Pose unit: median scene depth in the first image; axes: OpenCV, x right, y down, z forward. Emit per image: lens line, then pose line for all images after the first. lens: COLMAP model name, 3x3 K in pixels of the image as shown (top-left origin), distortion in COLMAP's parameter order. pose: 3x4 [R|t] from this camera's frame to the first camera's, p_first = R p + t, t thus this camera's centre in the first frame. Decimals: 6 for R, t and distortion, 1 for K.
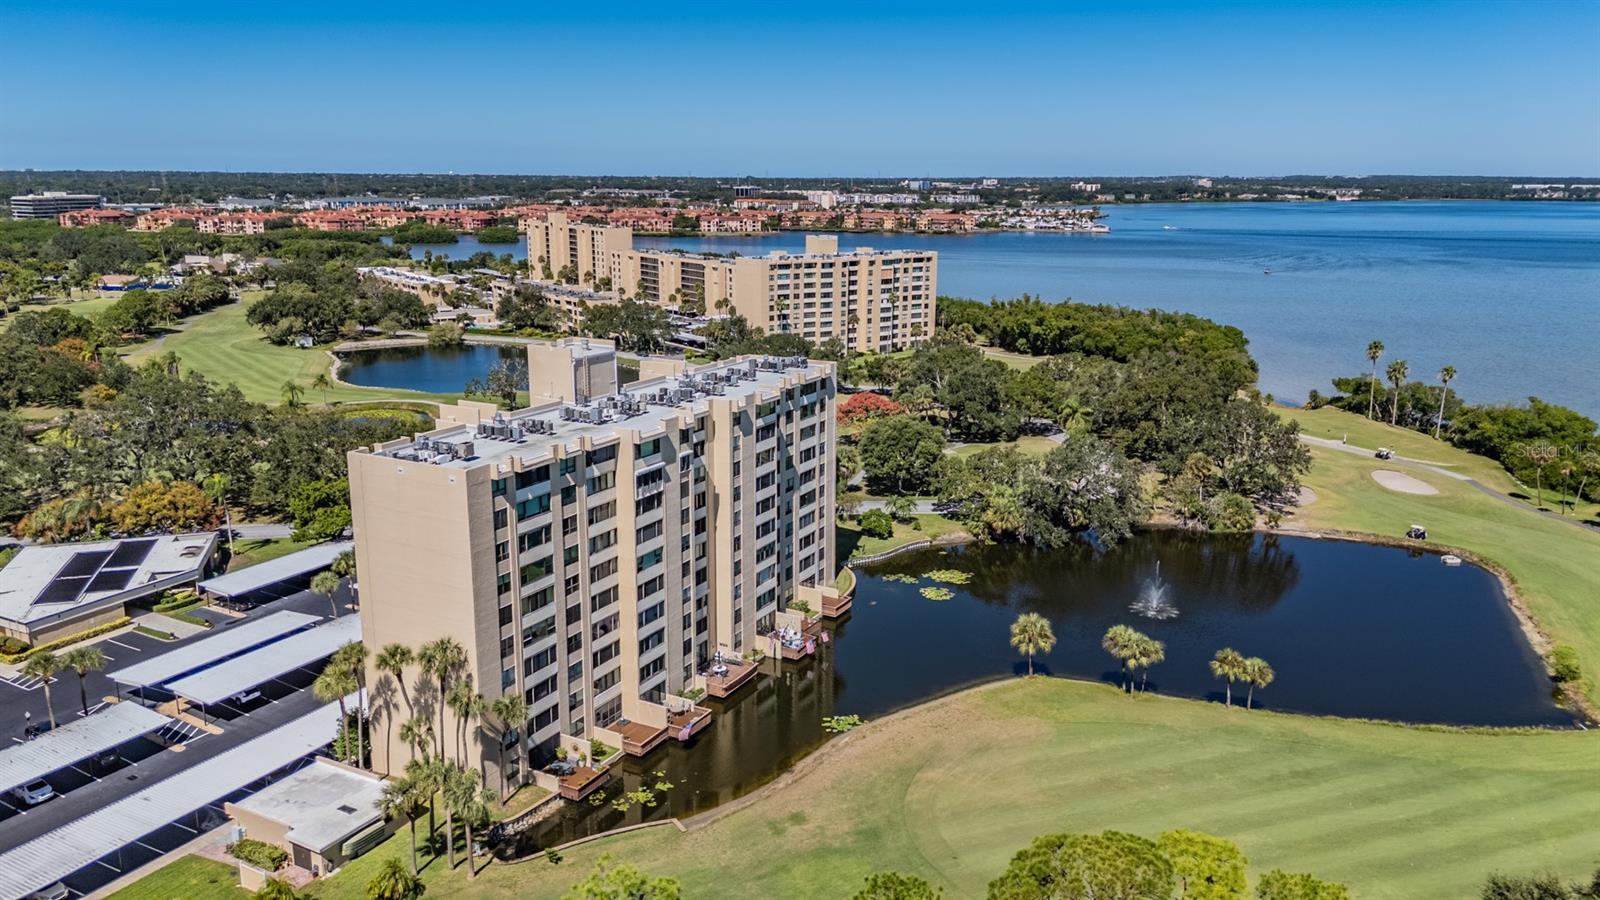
lens RADIAL K [[1166.9, 0, 800.5], [0, 1166.9, 453.5], [0, 0, 1]] dist [0.046832, -0.029811]
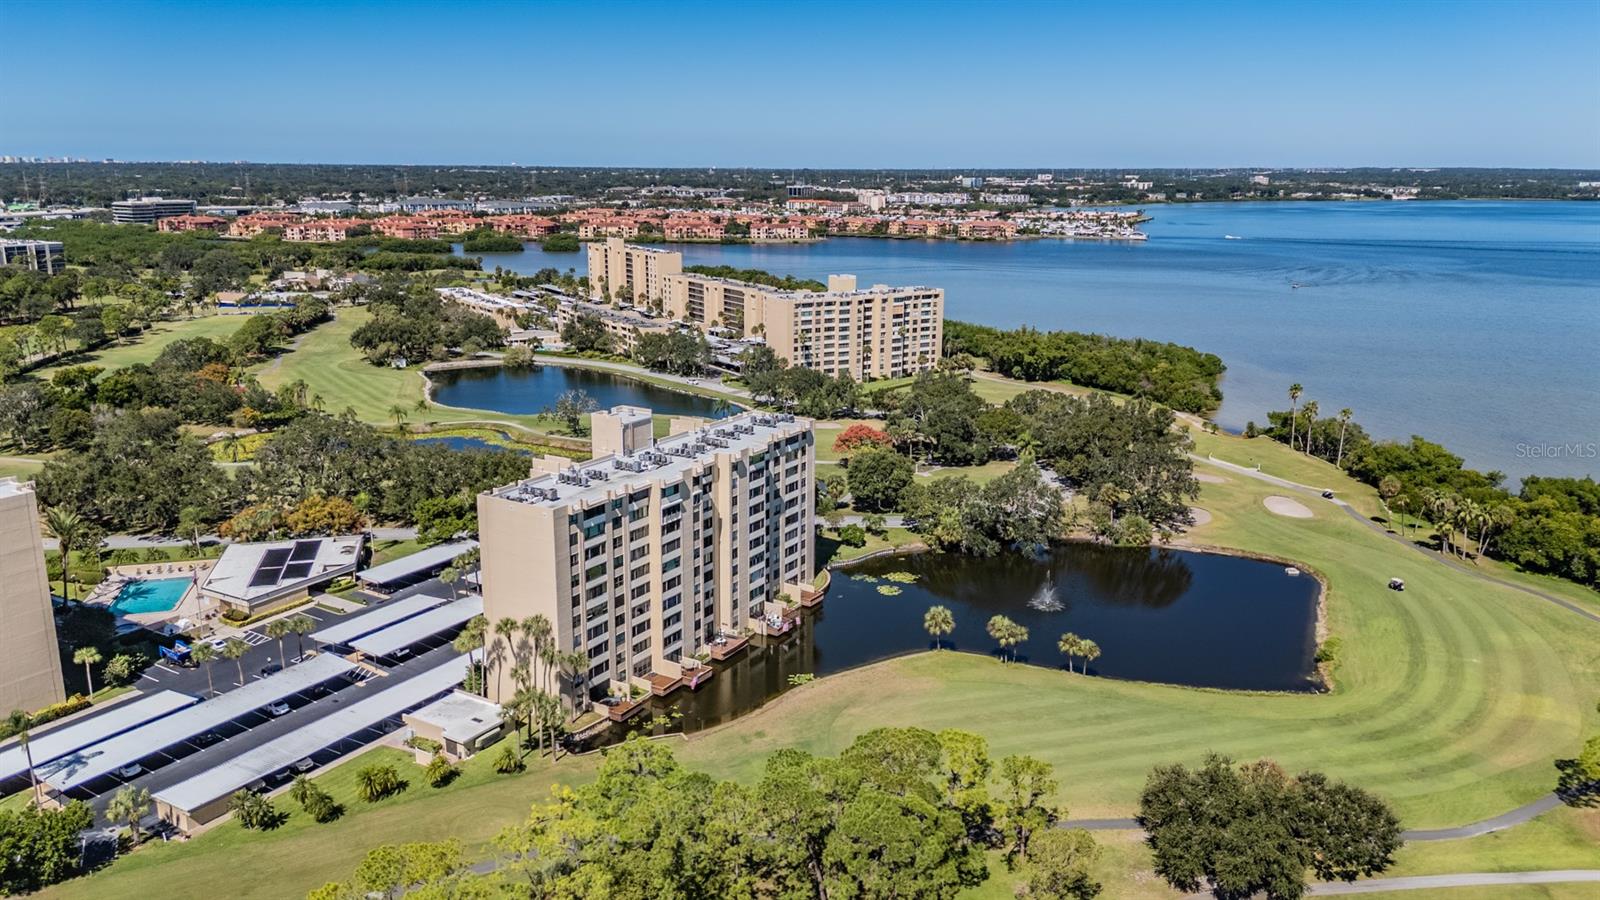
lens RADIAL K [[1166.9, 0, 796.7], [0, 1166.9, 444.1], [0, 0, 1]] dist [0.046832, -0.029811]
pose [[0.998704, 0.012061, -0.049437, 0.061591], [-0.012038, 0.999927, 0.000761, -0.039698], [0.049443, -0.000165, 0.998777, -0.286624]]
